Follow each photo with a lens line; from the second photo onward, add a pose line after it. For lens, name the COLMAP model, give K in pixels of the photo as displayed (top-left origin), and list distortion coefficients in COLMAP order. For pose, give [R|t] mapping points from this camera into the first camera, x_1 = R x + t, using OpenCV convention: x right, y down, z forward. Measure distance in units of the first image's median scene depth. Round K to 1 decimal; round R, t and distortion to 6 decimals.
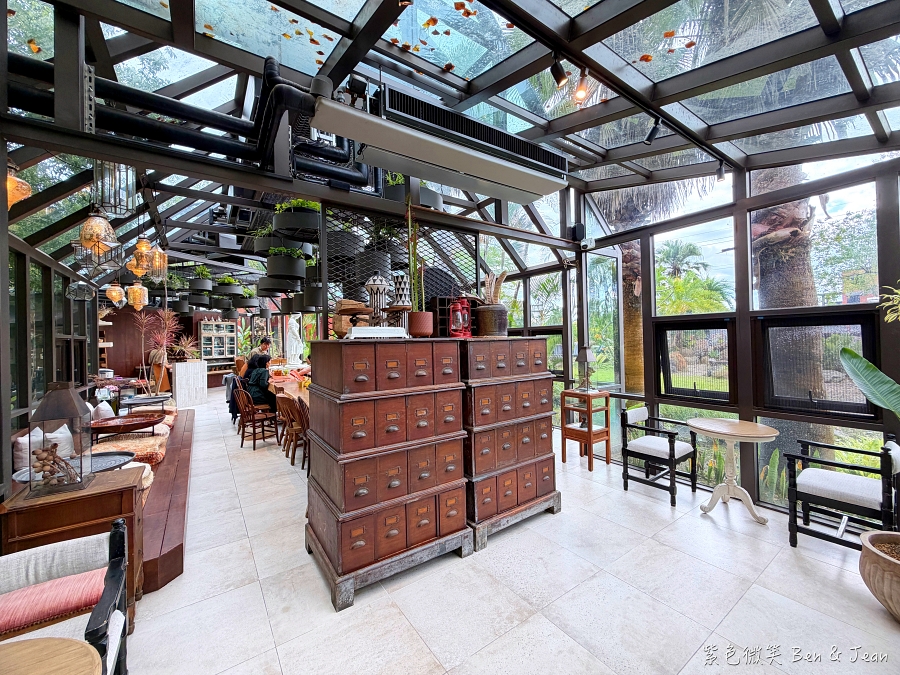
lens RADIAL K [[397.3, 0, 450.6], [0, 397.3, 340.6], [0, 0, 1]] dist [0.000728, 0.000008]
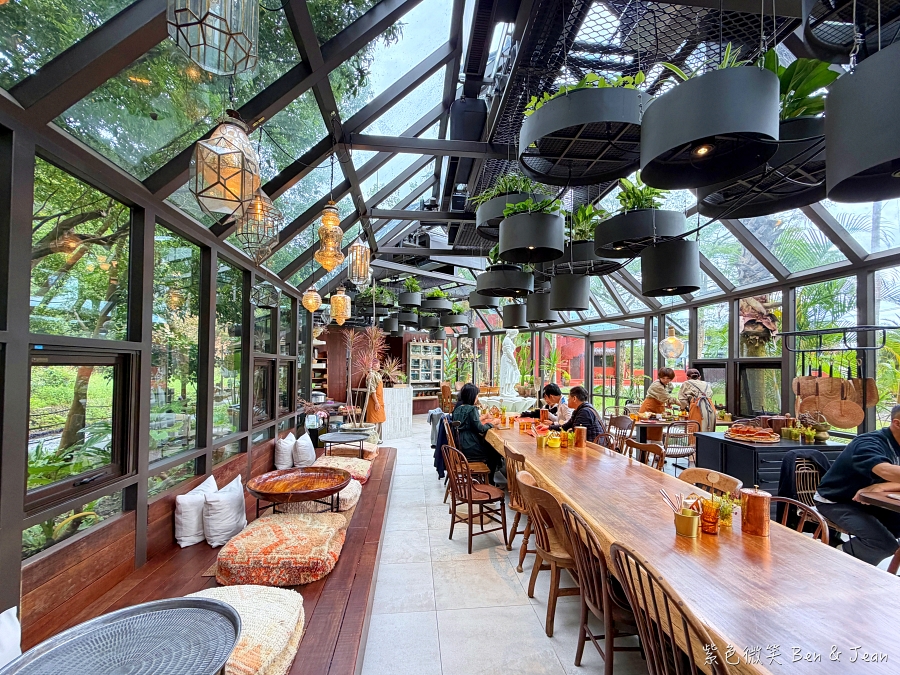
lens RADIAL K [[397.3, 0, 450.6], [0, 397.3, 340.6], [0, 0, 1]] dist [0.000728, 0.000008]
pose [[0.892855, -0.002160, -0.450340, -0.157650], [-0.025905, 0.998086, -0.056147, -0.003350], [0.449599, 0.061797, 0.891090, 0.271796]]
